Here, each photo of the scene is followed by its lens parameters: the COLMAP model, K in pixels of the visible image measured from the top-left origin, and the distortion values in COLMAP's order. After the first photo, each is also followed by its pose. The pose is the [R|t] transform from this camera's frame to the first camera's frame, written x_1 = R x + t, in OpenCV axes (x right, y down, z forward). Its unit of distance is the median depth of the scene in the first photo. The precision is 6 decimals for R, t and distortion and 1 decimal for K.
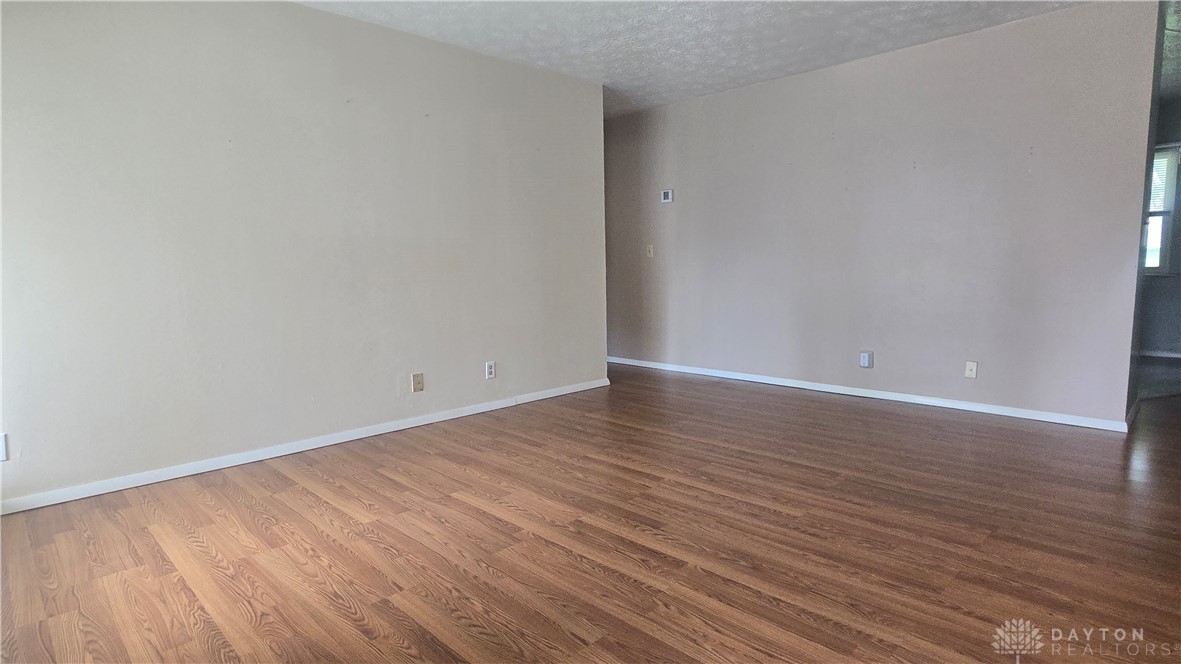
lens RADIAL K [[624.1, 0, 590.5], [0, 624.1, 332.0], [0, 0, 1]] dist [-0.001921, -0.000203]
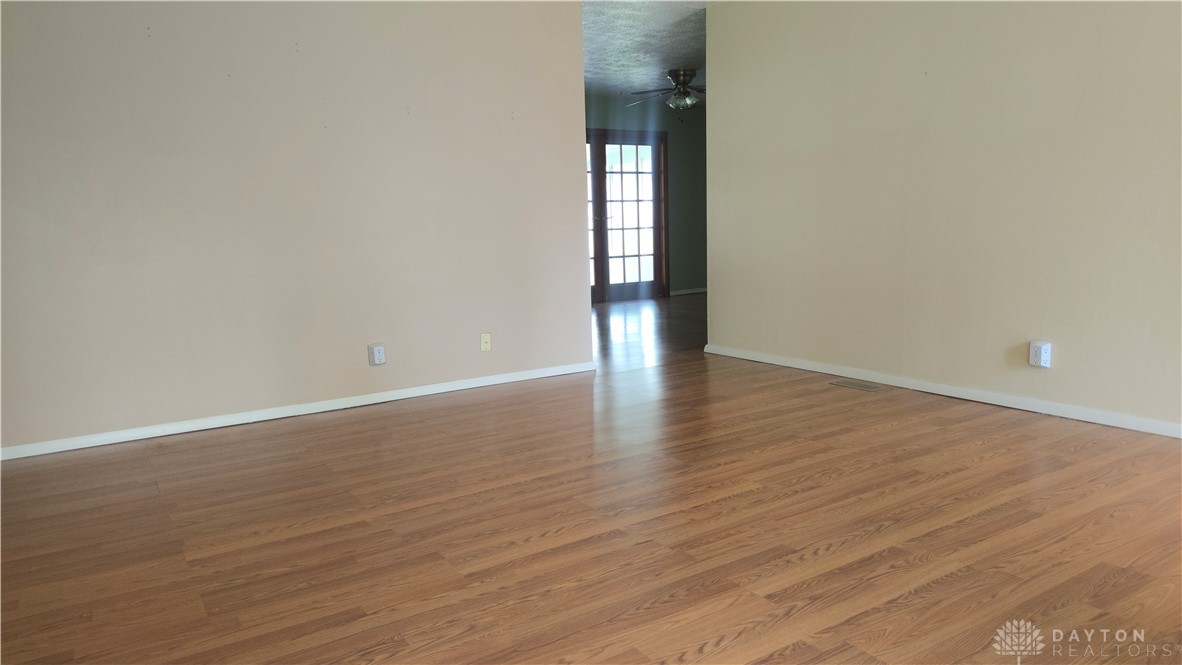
lens RADIAL K [[796.0, 0, 591.0], [0, 796.0, 332.5], [0, 0, 1]] dist [0.037157, -0.002530]
pose [[0.198225, -0.123506, 0.972344, -0.912103], [0.134013, 0.986128, 0.097936, -0.087711], [-0.970952, 0.110893, 0.212027, 1.047919]]
